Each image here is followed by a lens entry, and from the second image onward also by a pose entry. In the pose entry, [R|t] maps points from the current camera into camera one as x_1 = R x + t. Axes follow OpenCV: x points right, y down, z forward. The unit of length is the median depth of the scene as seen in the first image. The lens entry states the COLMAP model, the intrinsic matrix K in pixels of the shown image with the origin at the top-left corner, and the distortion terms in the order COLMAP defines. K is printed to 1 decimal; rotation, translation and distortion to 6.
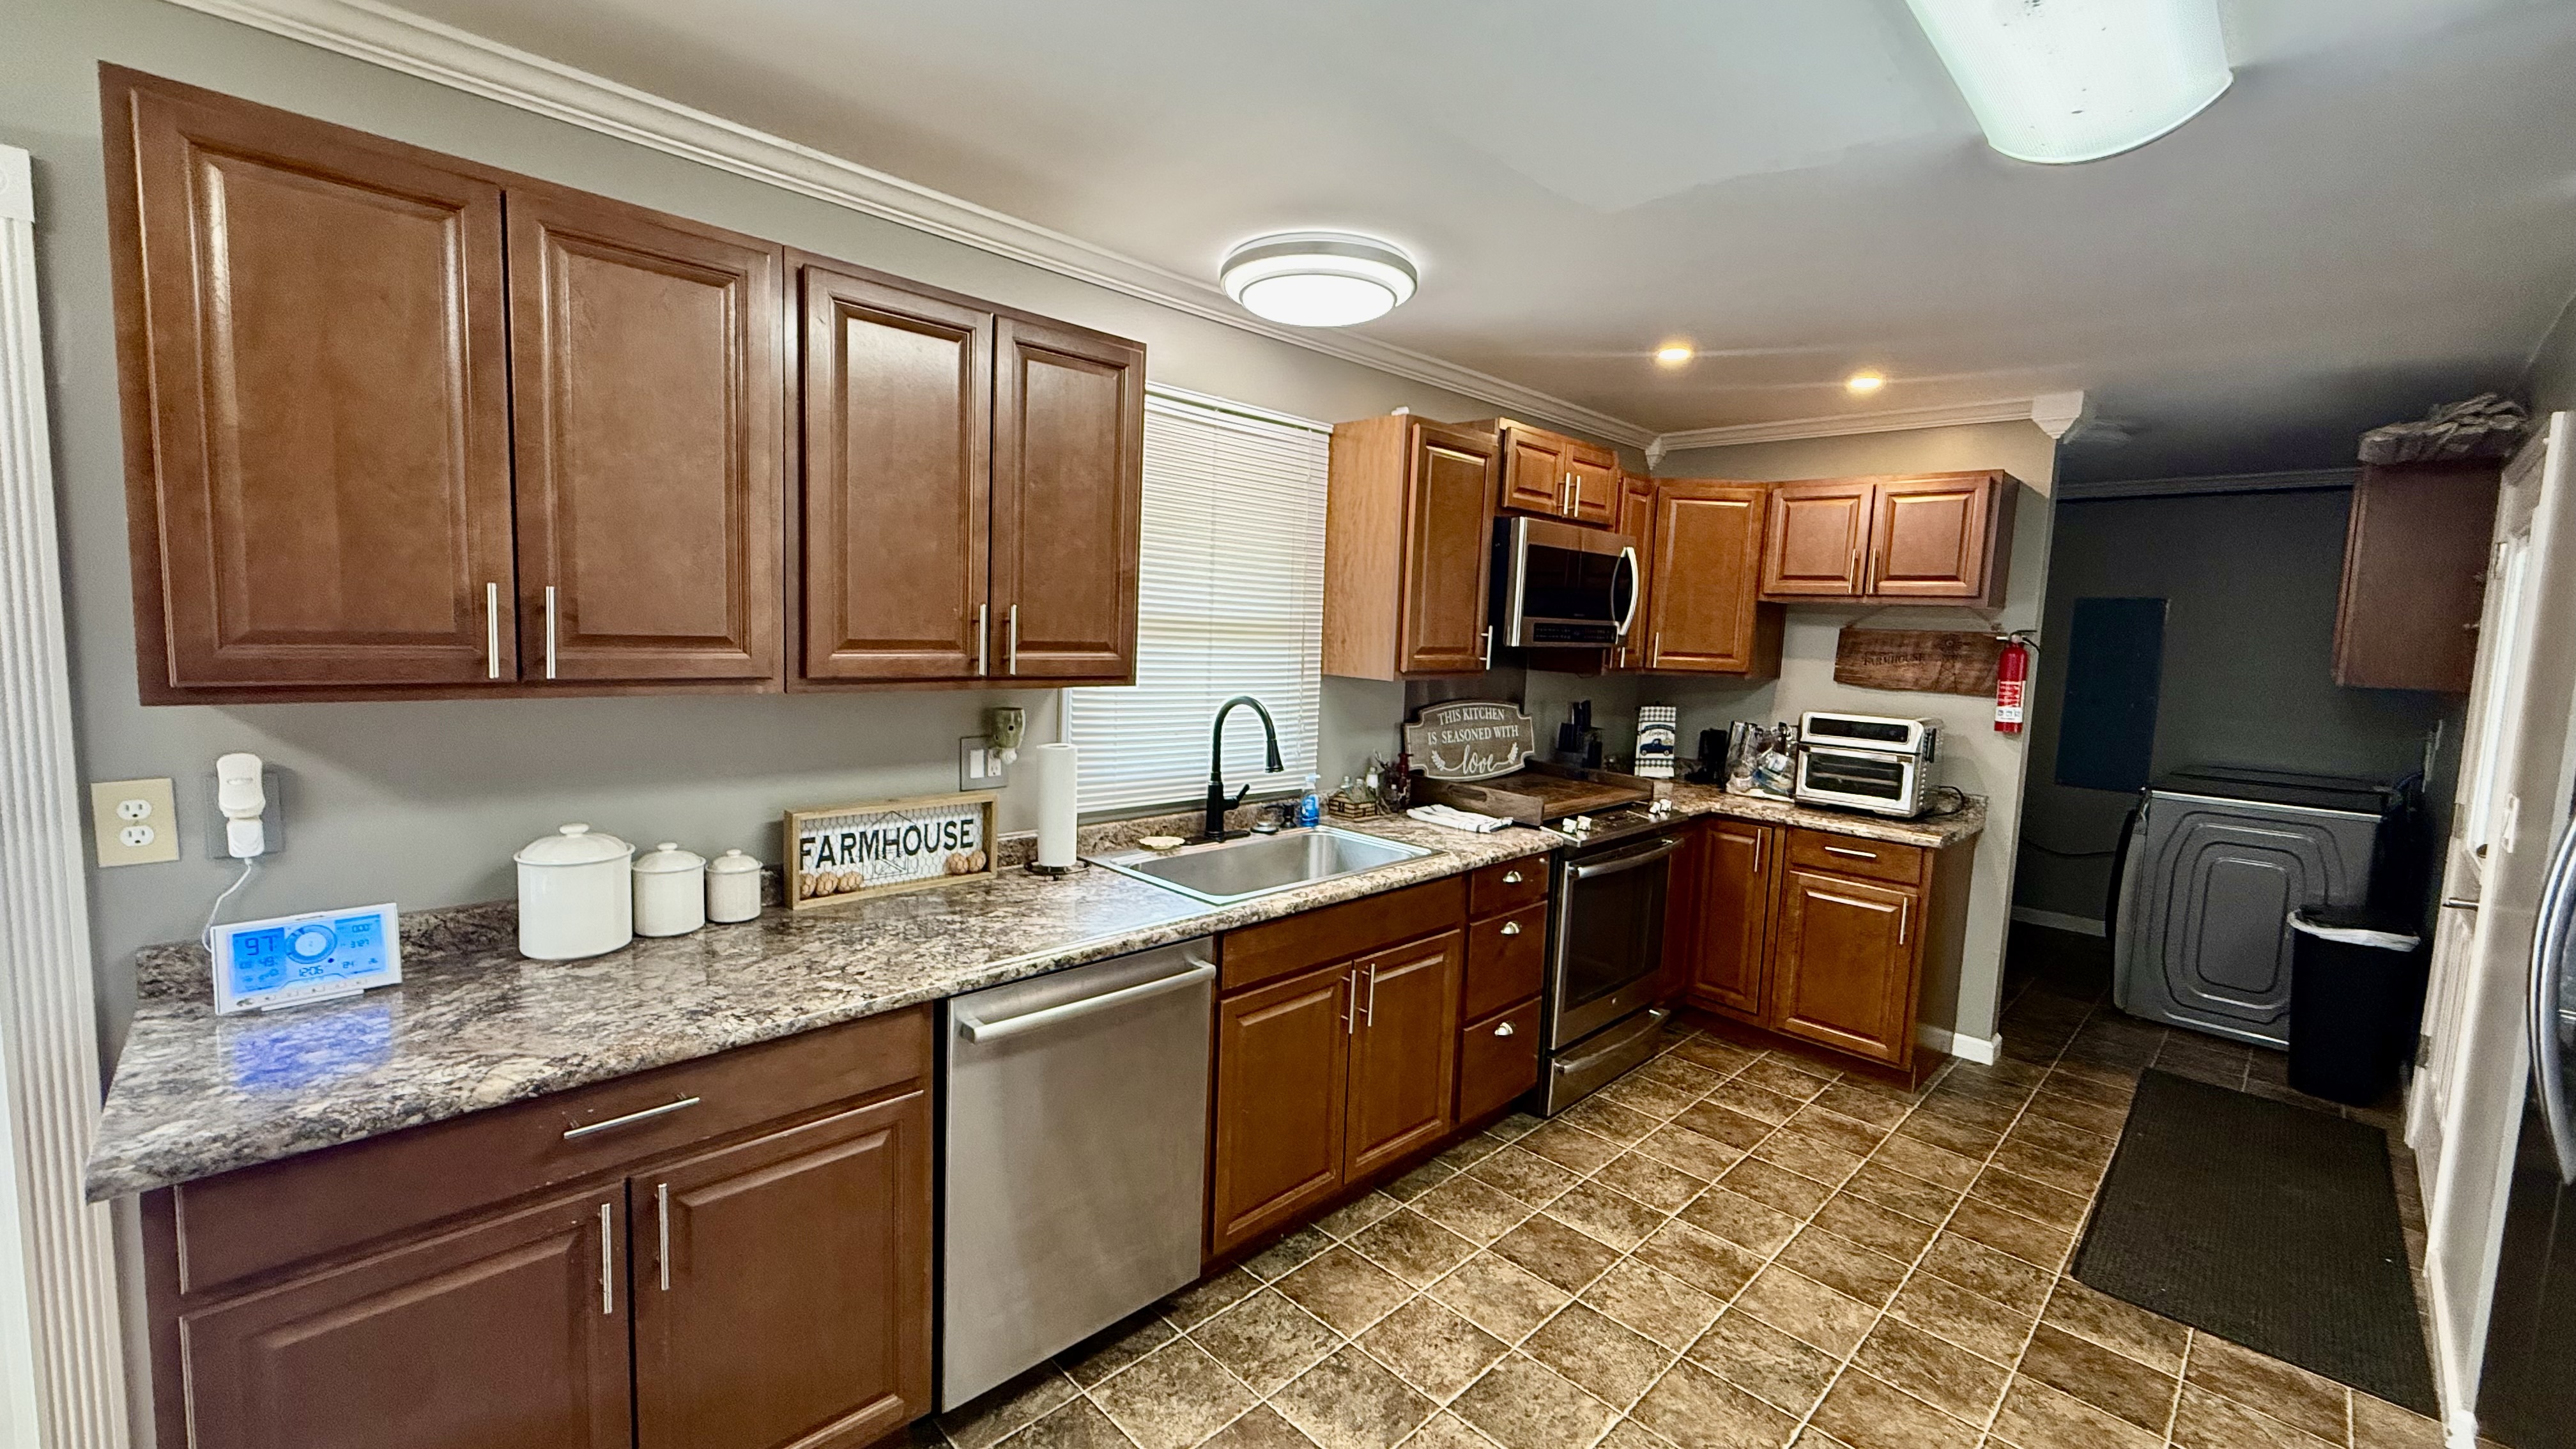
lens RADIAL K [[1025.7, 0, 1270.8], [0, 1025.7, 717.8], [0, 0, 1]] dist [-0.004037, 0.000270]
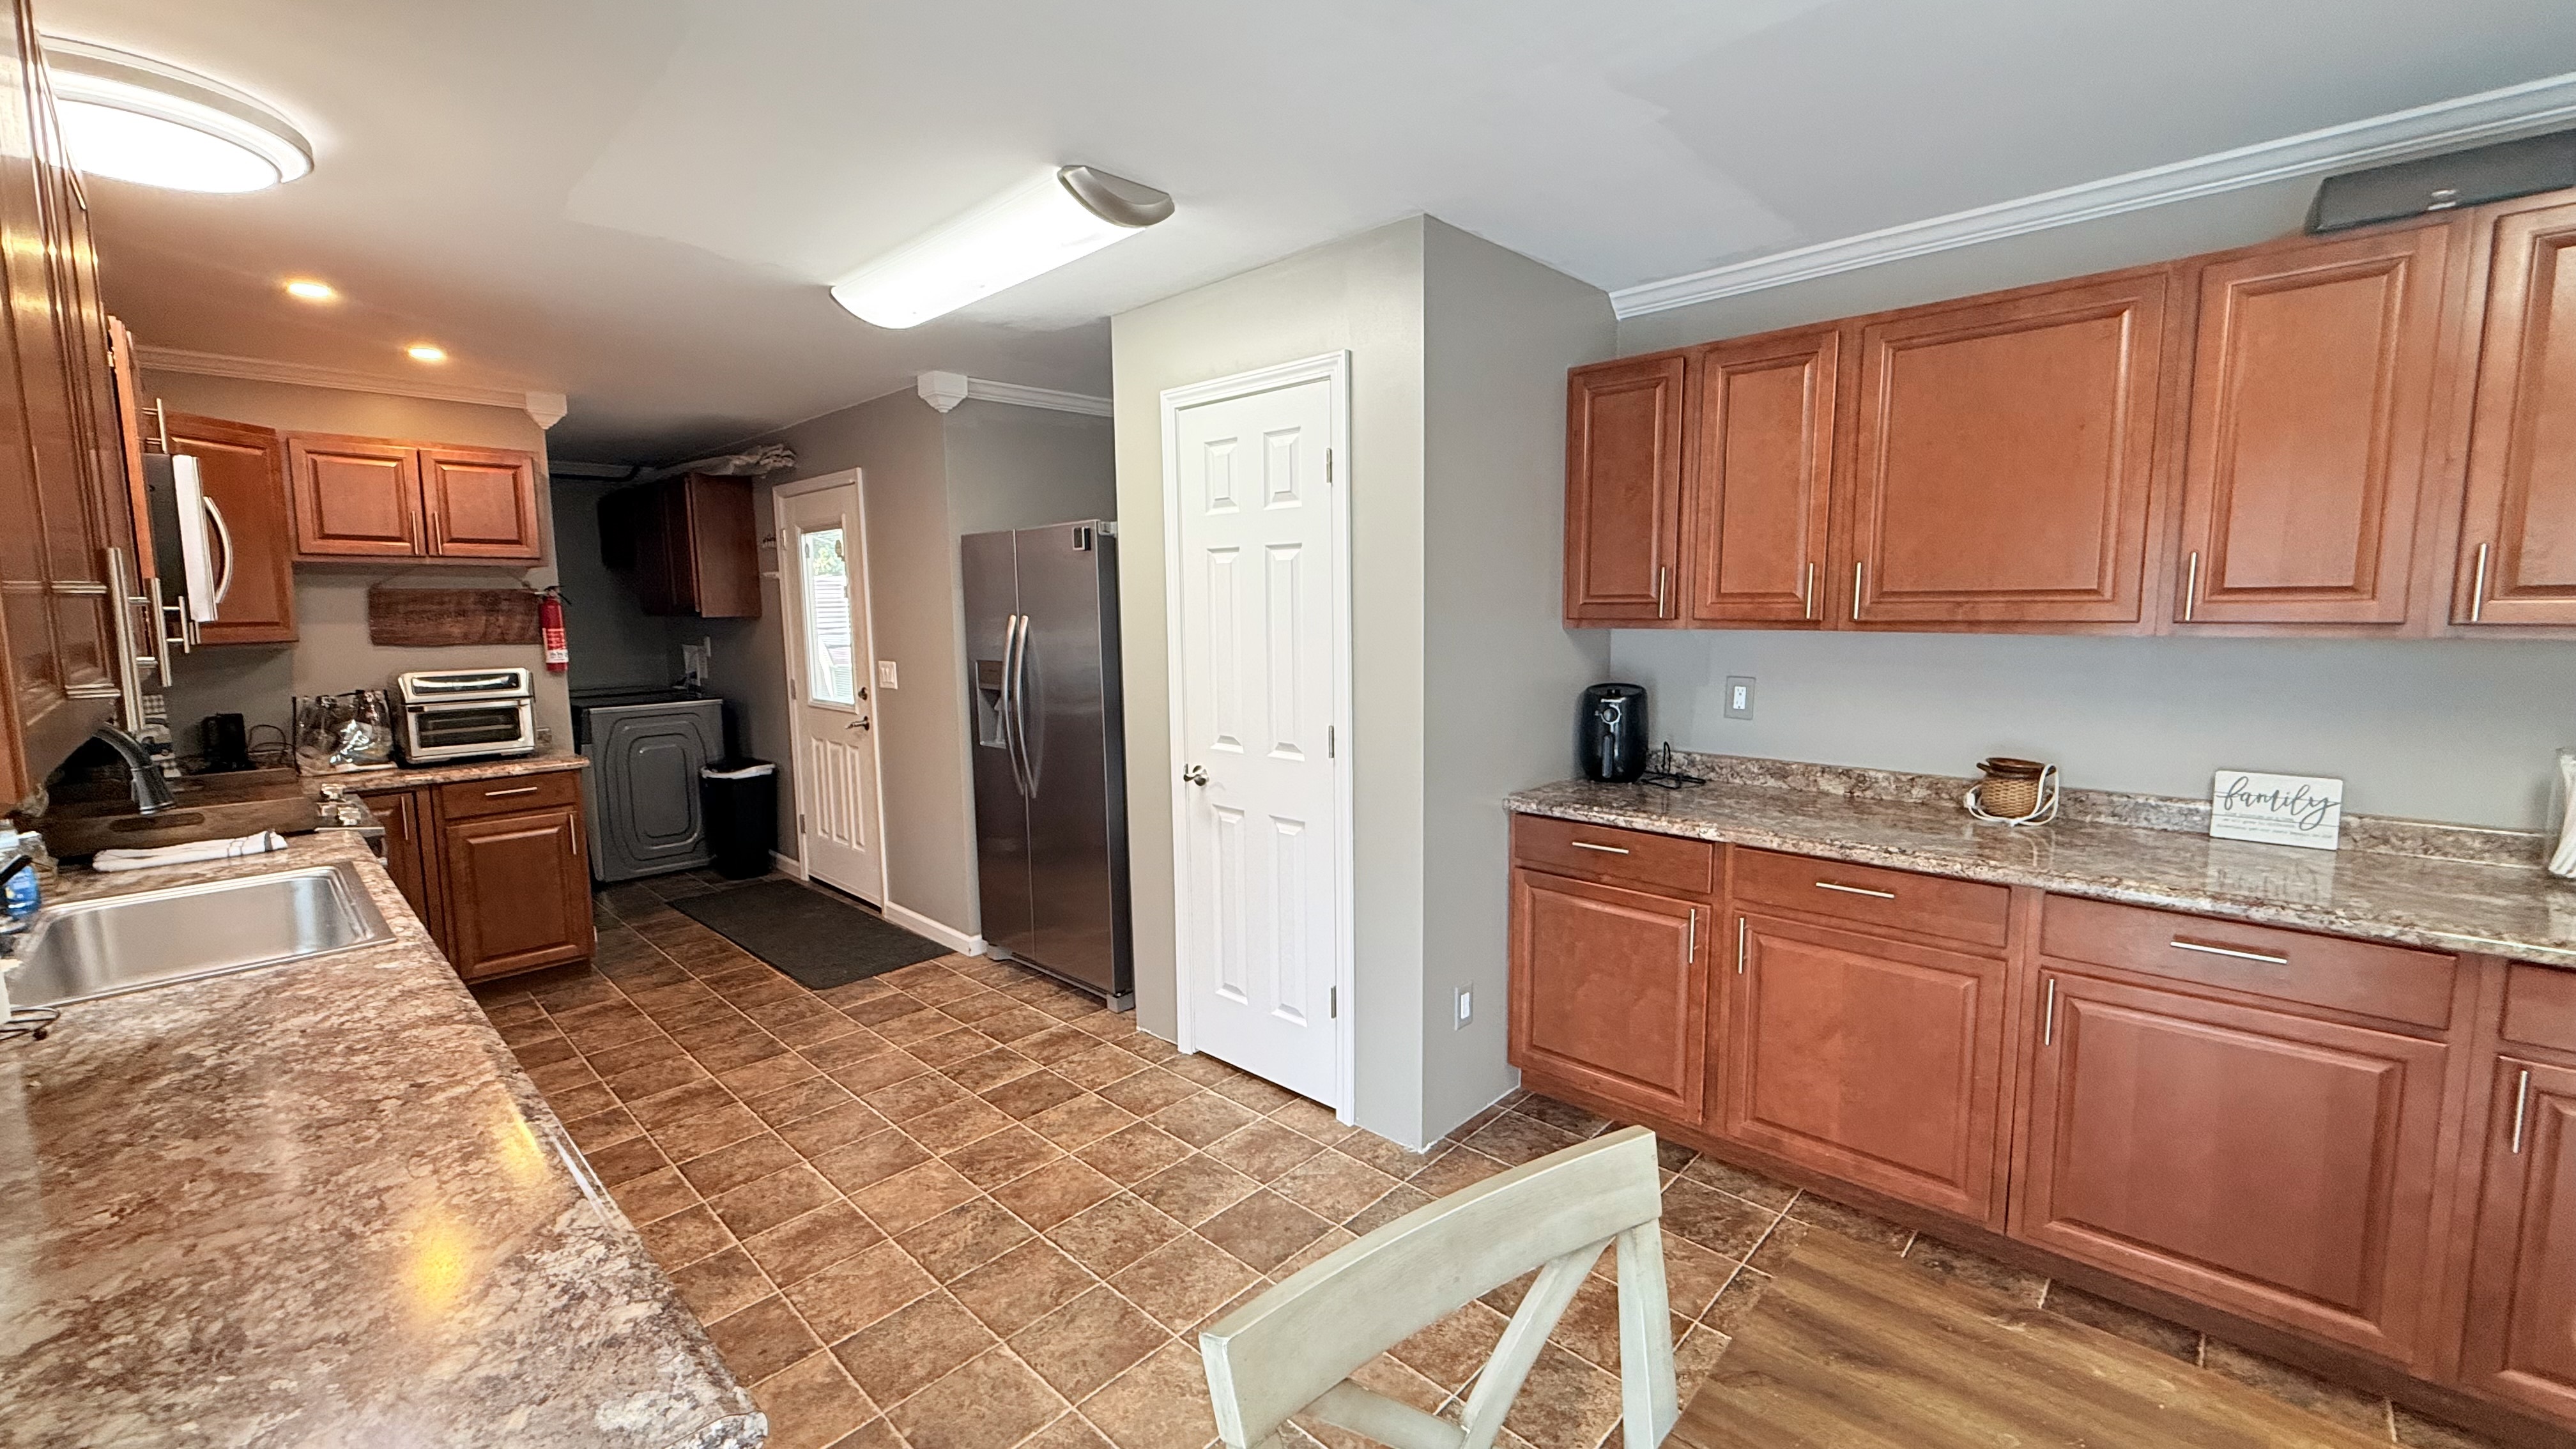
lens RADIAL K [[1025.7, 0, 1299.1], [0, 1025.7, 720.7], [0, 0, 1]] dist [-0.004037, 0.000270]
pose [[-0.046160, -0.153011, 0.987146, -0.612703], [0.105113, 0.981969, 0.157124, -0.030868], [-0.993388, 0.111014, -0.029244, 0.201238]]
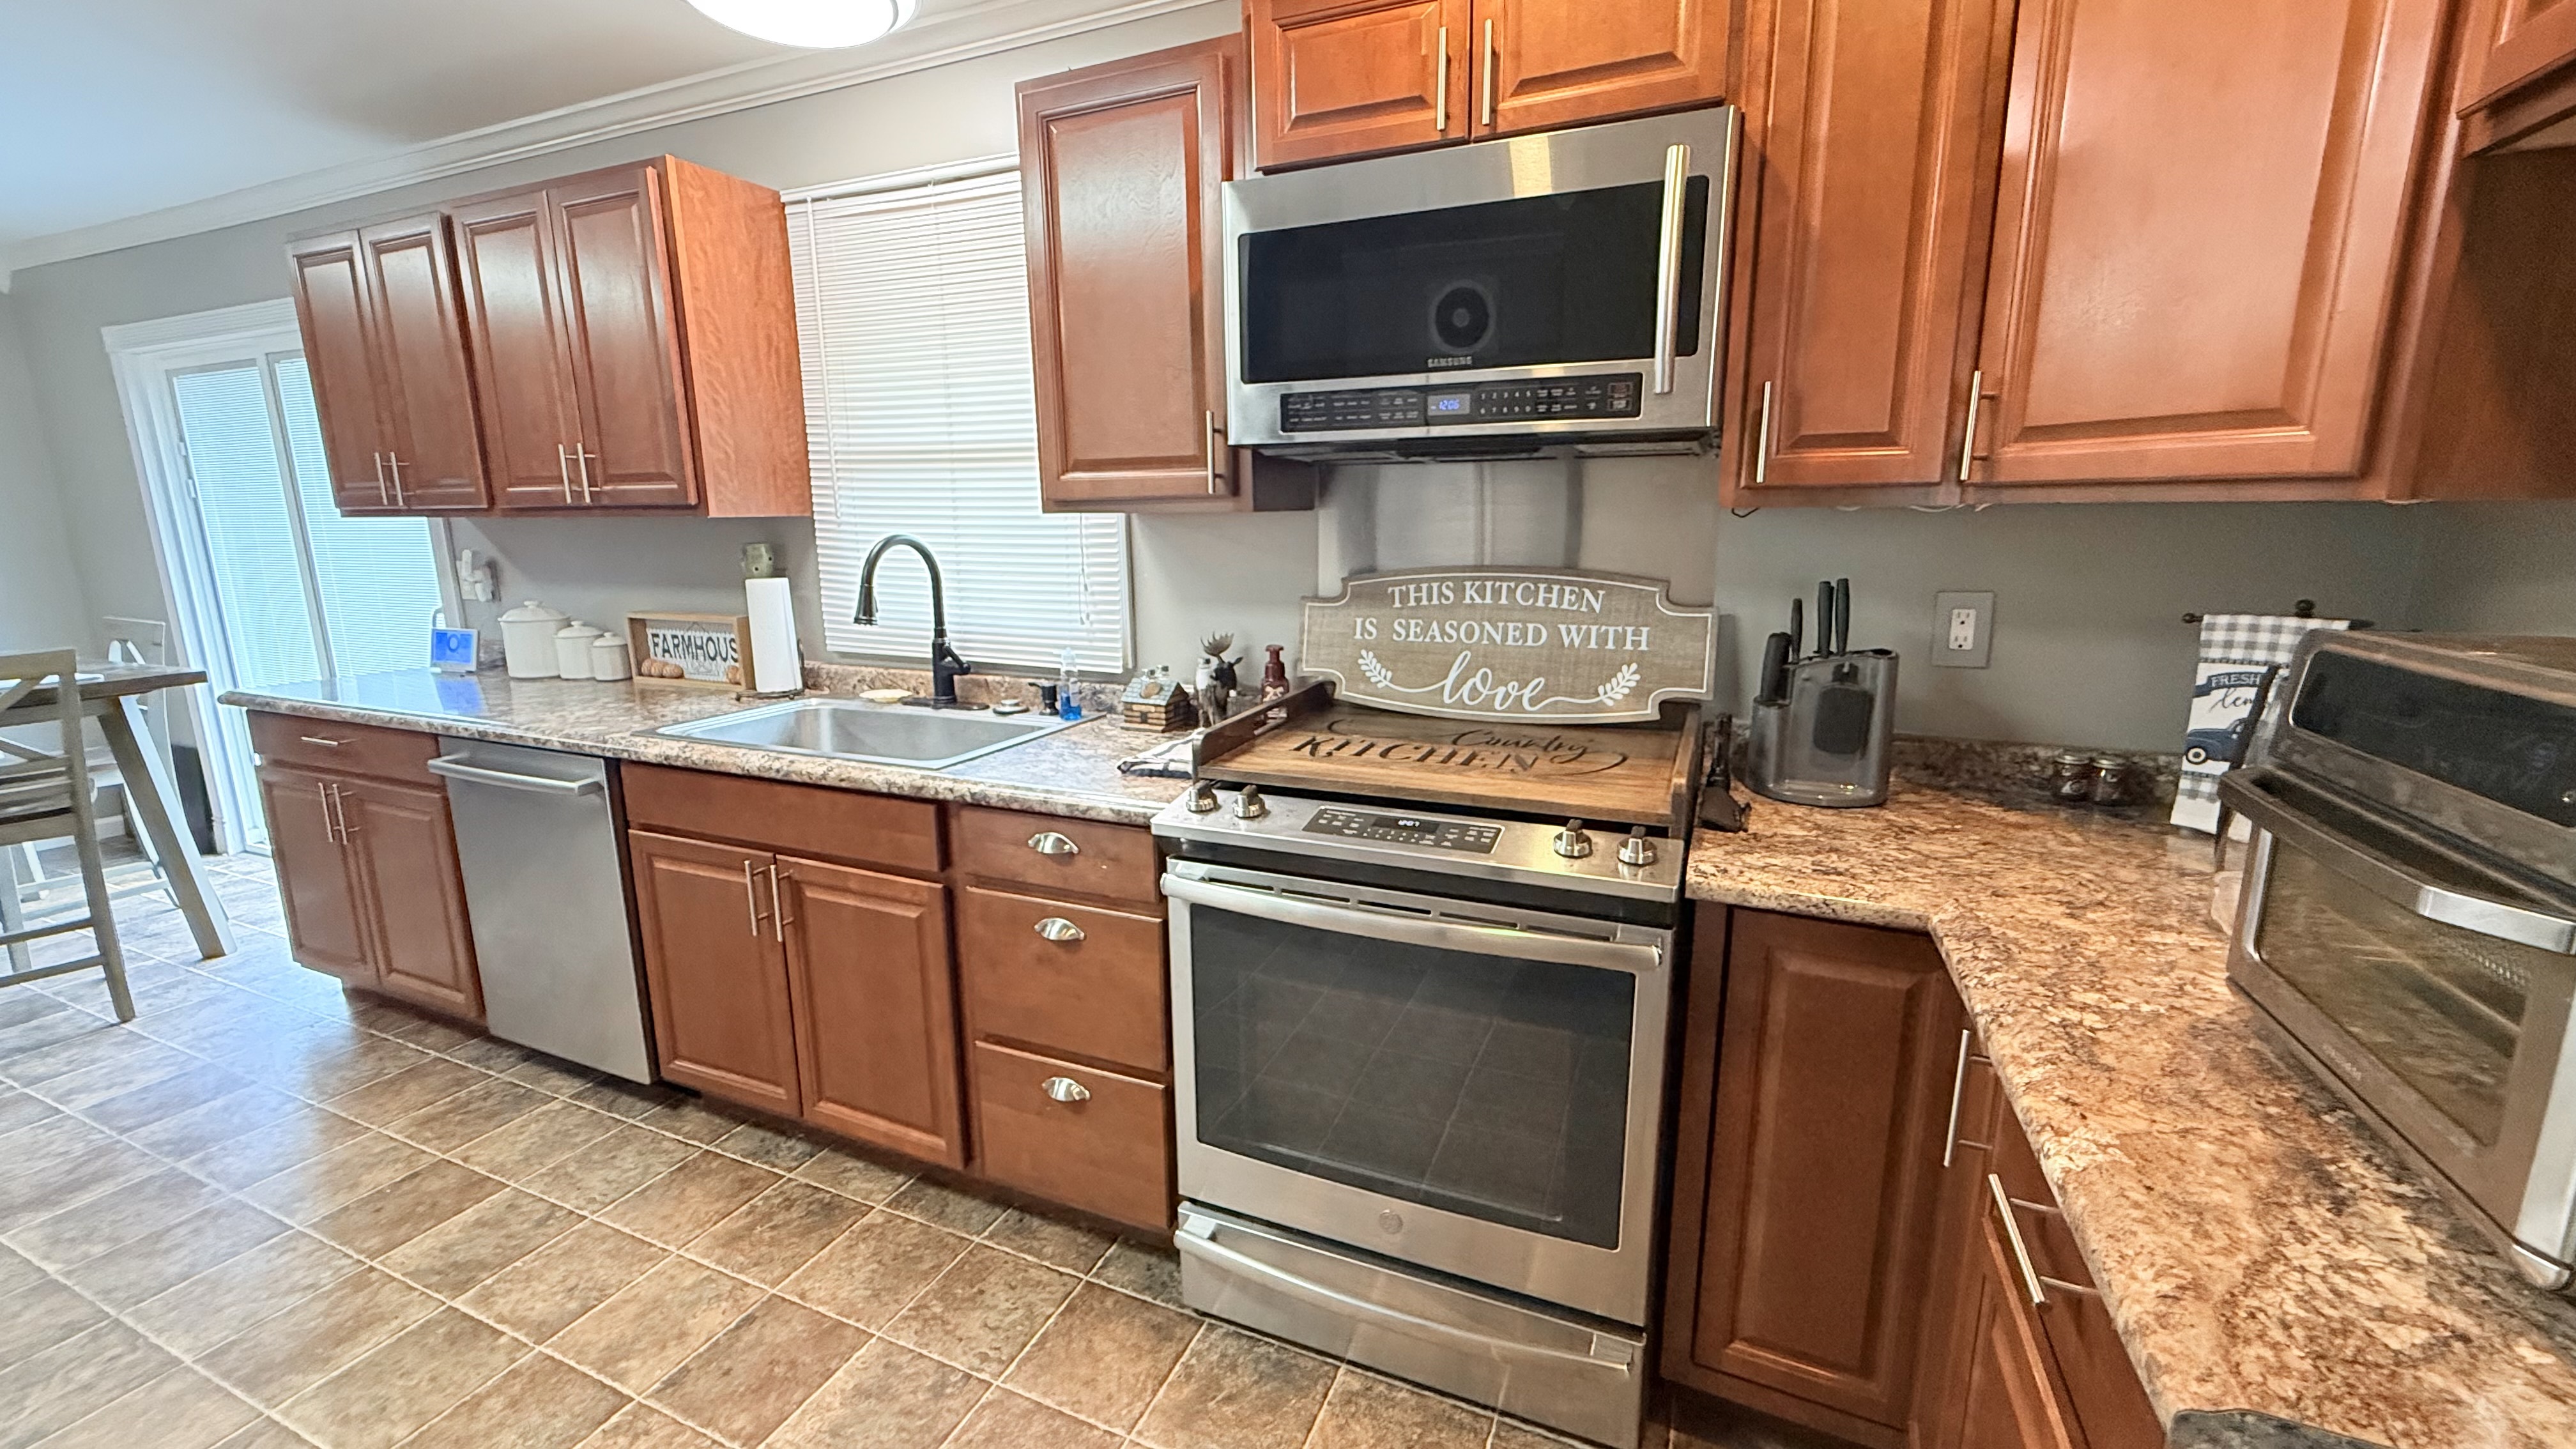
lens RADIAL K [[1025.7, 0, 1302.4], [0, 1025.7, 706.5], [0, 0, 1]] dist [-0.004037, 0.000270]
pose [[0.382788, 0.124330, -0.915432, 0.777023], [-0.067479, 0.992019, 0.106516, 0.005256], [0.921369, 0.020999, 0.388122, 0.853260]]
